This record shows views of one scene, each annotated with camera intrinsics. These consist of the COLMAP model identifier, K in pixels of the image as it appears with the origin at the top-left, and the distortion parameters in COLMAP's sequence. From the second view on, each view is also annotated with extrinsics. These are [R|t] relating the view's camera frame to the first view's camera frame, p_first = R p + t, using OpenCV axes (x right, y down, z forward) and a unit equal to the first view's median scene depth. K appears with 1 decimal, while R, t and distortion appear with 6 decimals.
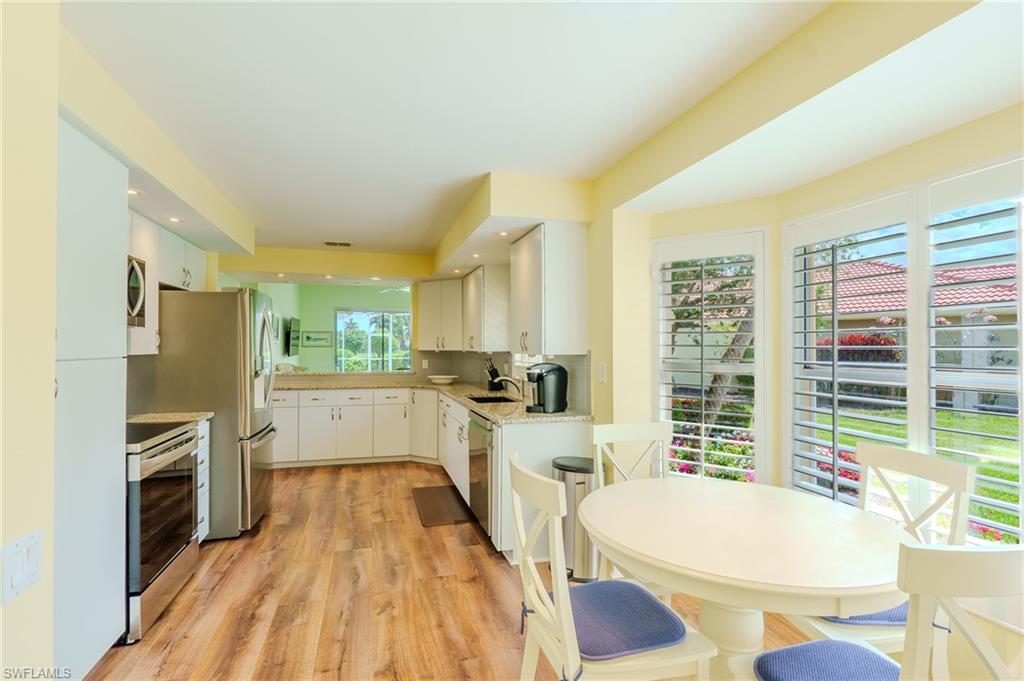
lens RADIAL K [[479.0, 0, 513.1], [0, 479.0, 346.0], [0, 0, 1]] dist [-0.007133, 0.001658]
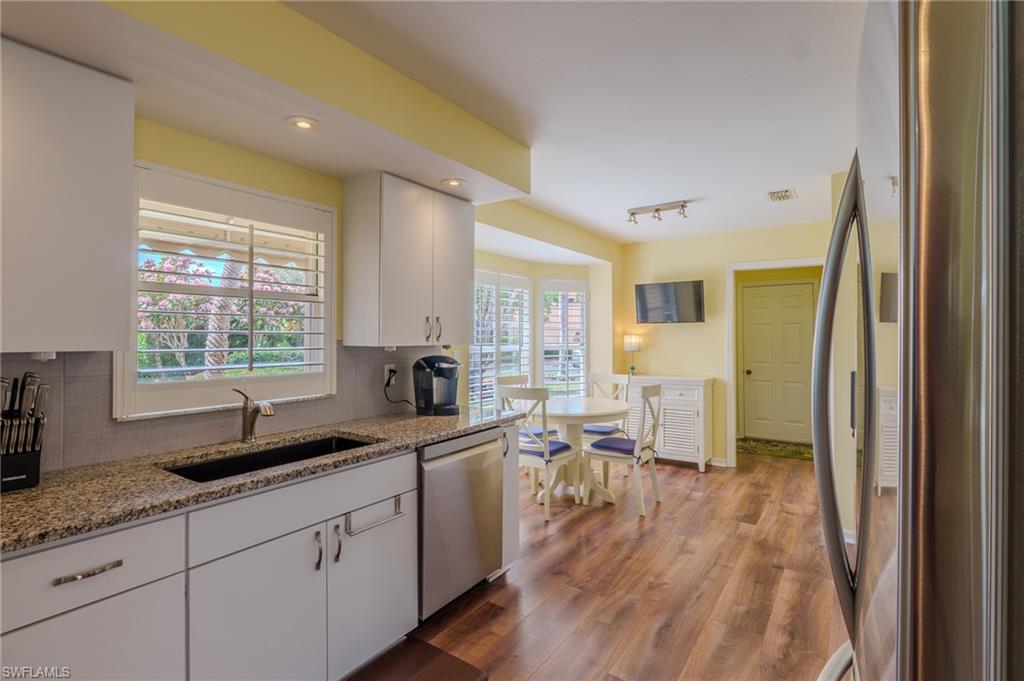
lens RADIAL K [[490.2, 0, 498.3], [0, 490.2, 329.8], [0, 0, 1]] dist [-0.007050, 0.000400]
pose [[-0.606216, 0.001854, 0.795298, -0.899965], [-0.007143, 0.999944, -0.007775, -0.000187], [-0.795268, -0.010394, -0.606169, 1.913605]]
